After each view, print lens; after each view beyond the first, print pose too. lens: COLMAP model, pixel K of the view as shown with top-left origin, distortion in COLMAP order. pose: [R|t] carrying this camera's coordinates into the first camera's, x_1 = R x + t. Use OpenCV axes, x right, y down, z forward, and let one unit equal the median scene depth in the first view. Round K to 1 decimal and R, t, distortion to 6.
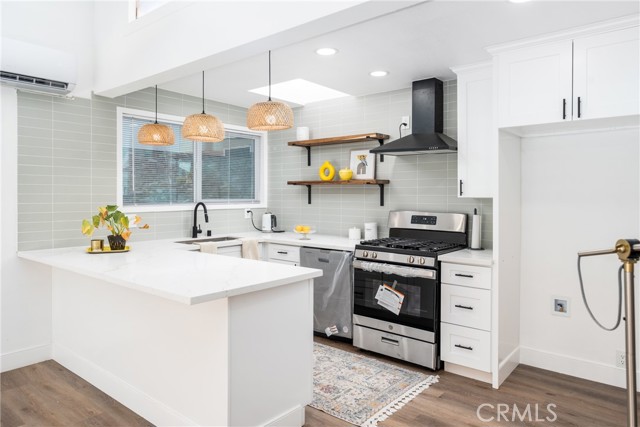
lens RADIAL K [[421.2, 0, 320.4], [0, 421.2, 199.2], [0, 0, 1]] dist [-0.000133, 0.005614]
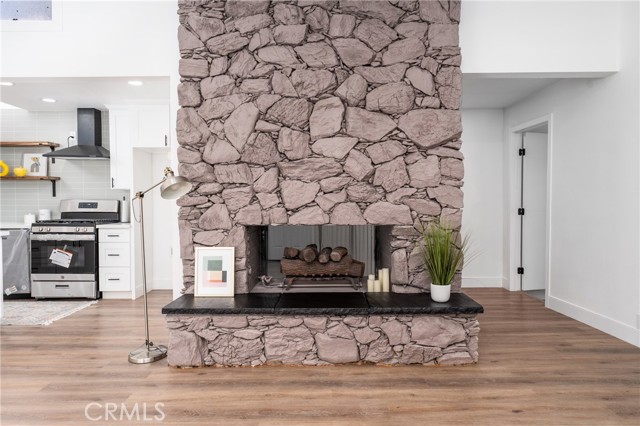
lens RADIAL K [[421.2, 0, 320.0], [0, 421.2, 211.1], [0, 0, 1]] dist [-0.000133, 0.005614]
pose [[0.765298, -0.020995, 0.643333, -0.075400], [0.012546, 0.999765, 0.017703, 0.052339], [-0.643554, -0.005477, 0.765381, -0.607818]]
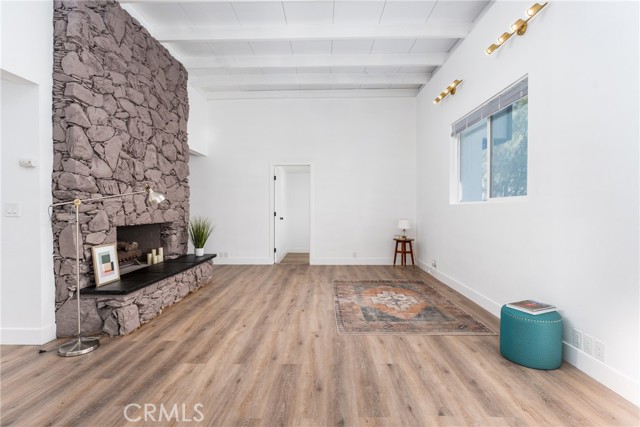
lens RADIAL K [[312.0, 0, 321.2], [0, 312.0, 212.6], [0, 0, 1]] dist [-0.001518, -0.000217]
pose [[-0.631331, -0.011752, 0.775424, -0.656181], [0.006508, 0.999770, 0.020451, 0.043255], [-0.775486, 0.017958, -0.631110, 0.255999]]
